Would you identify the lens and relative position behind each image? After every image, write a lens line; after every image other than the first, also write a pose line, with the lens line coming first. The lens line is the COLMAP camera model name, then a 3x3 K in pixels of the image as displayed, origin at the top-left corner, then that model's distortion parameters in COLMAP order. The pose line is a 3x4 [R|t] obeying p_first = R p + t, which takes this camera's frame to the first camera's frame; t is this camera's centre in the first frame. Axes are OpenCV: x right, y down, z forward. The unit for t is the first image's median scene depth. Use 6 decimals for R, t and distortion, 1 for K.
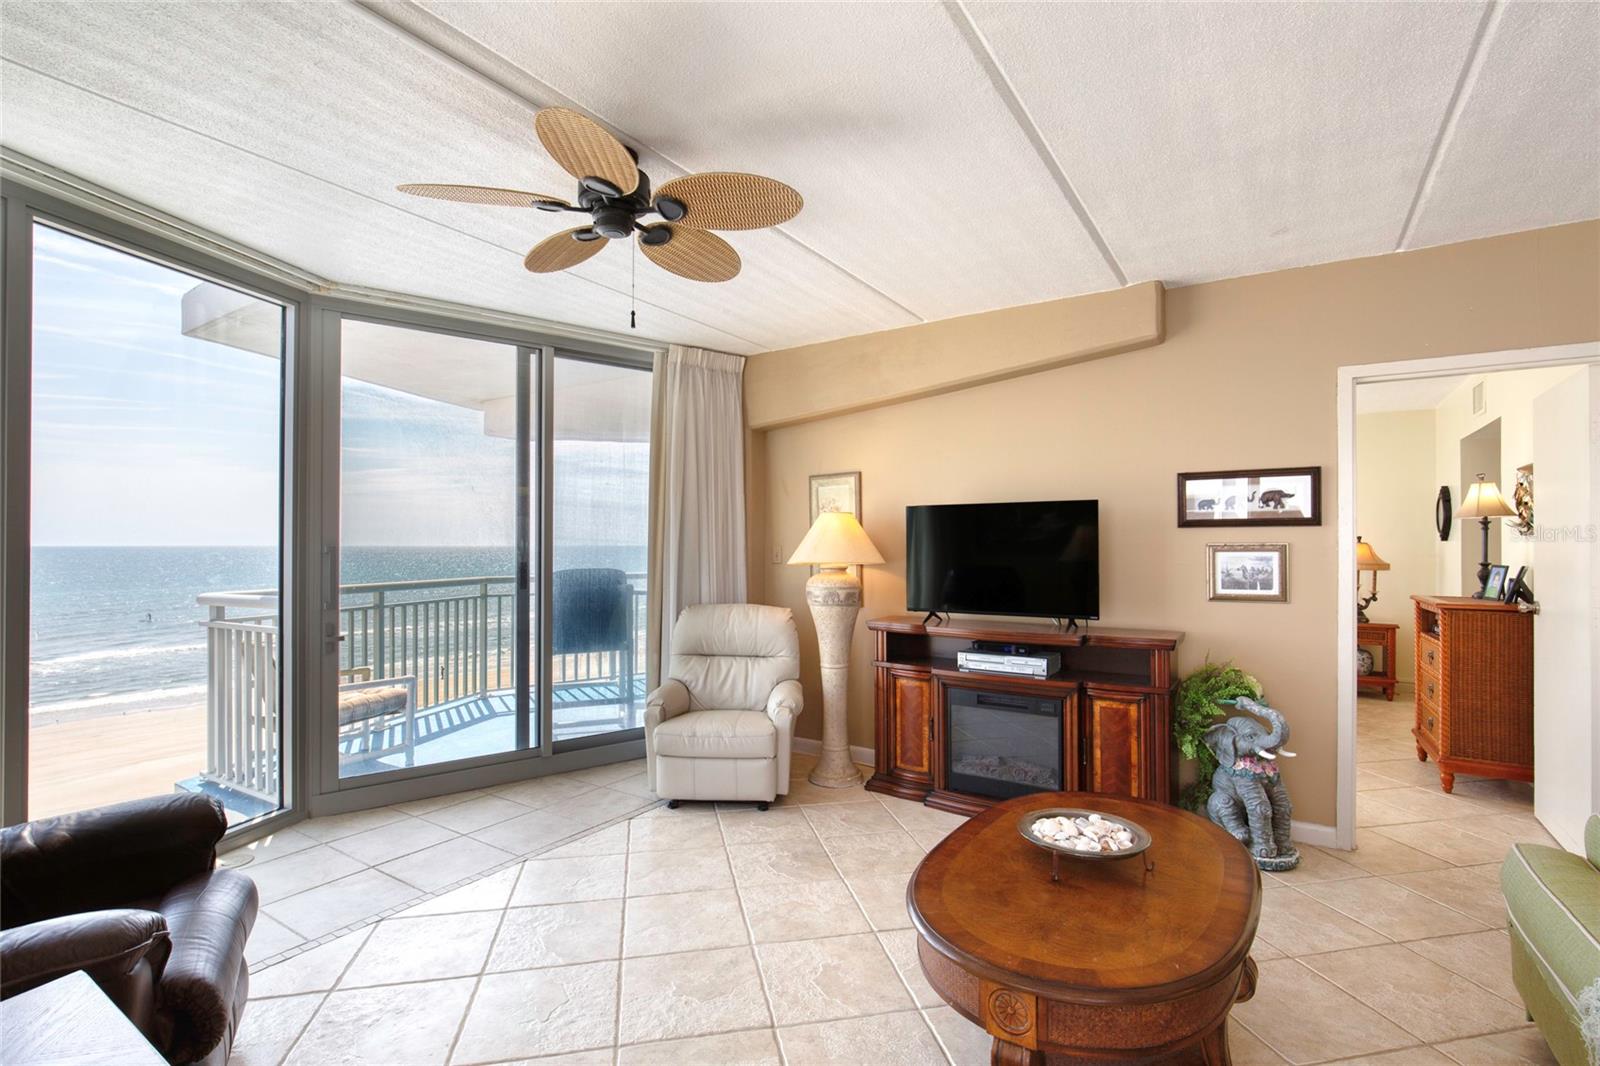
lens RADIAL K [[729.5, 0, 791.3], [0, 729.5, 539.1], [0, 0, 1]] dist [-0.016551, 0.000207]
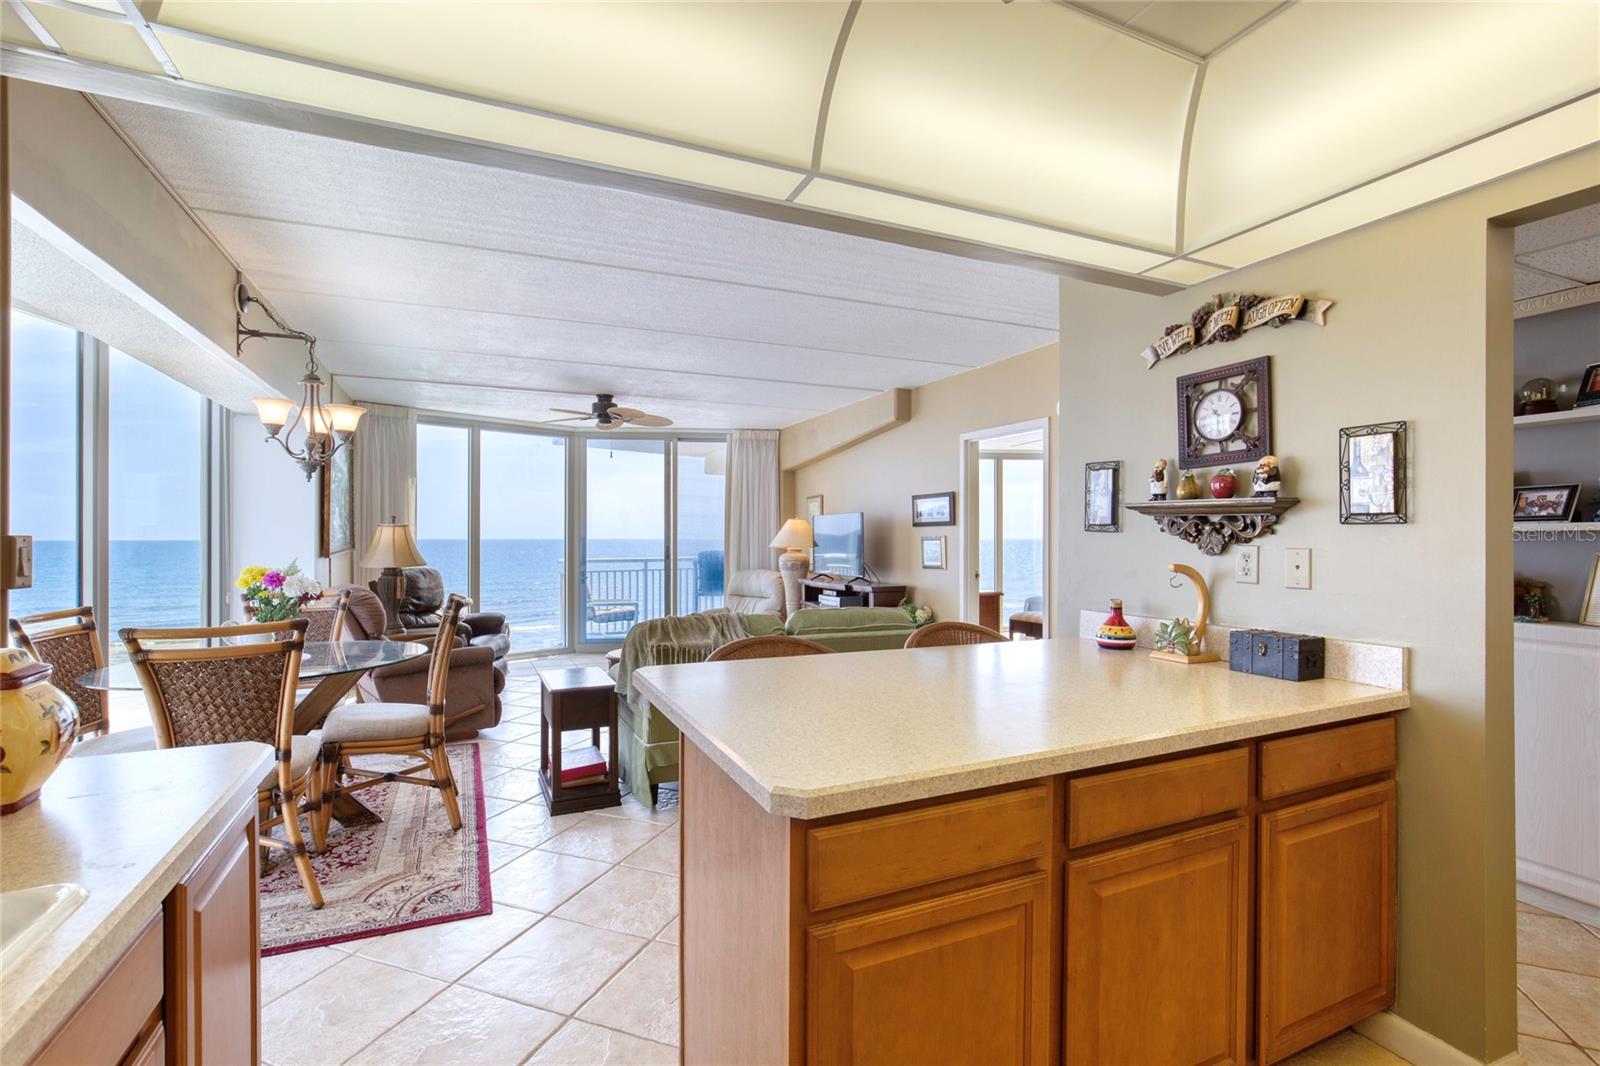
lens RADIAL K [[729.5, 0, 791.3], [0, 729.5, 539.1], [0, 0, 1]] dist [-0.016551, 0.000207]
pose [[0.845085, 0.001089, -0.534631, 1.224323], [0.003445, 0.999966, 0.007482, -0.000586], [0.534622, -0.008165, 0.845052, -0.644648]]
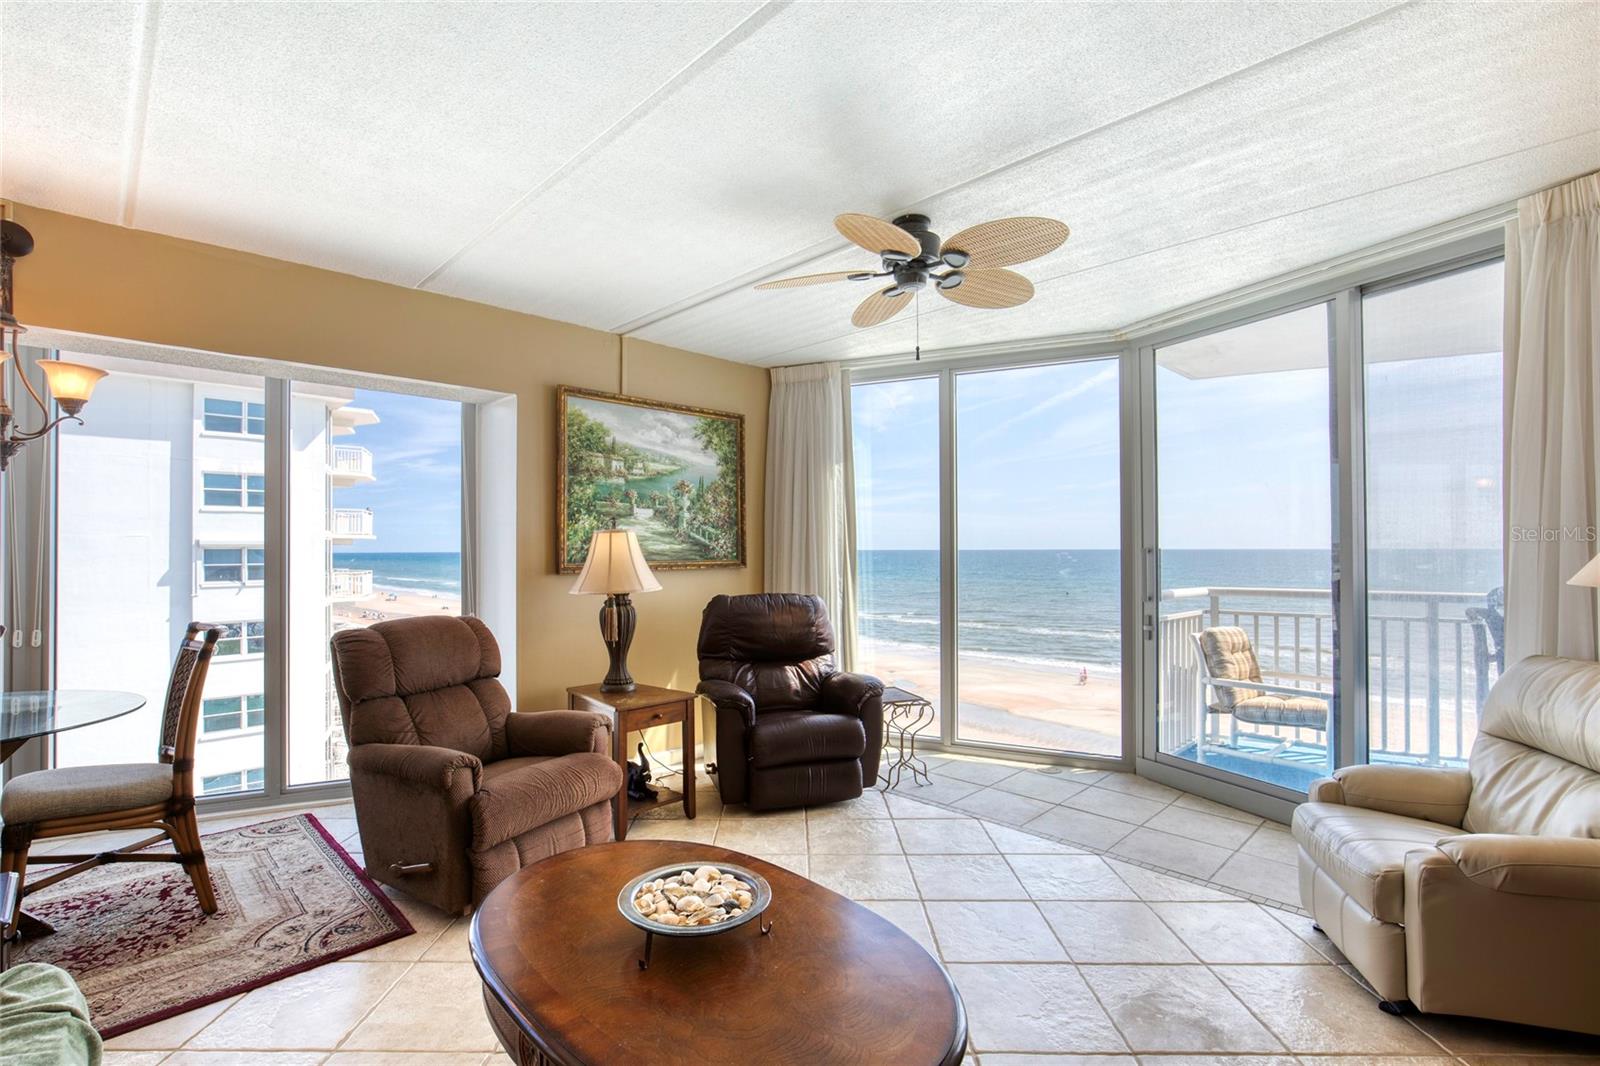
lens RADIAL K [[729.5, 0, 791.3], [0, 729.5, 539.1], [0, 0, 1]] dist [-0.016551, 0.000207]
pose [[-0.201422, -0.010395, -0.979449, 0.642447], [0.008604, 0.999886, -0.012382, 0.004770], [0.979467, -0.010921, -0.201310, 0.689208]]
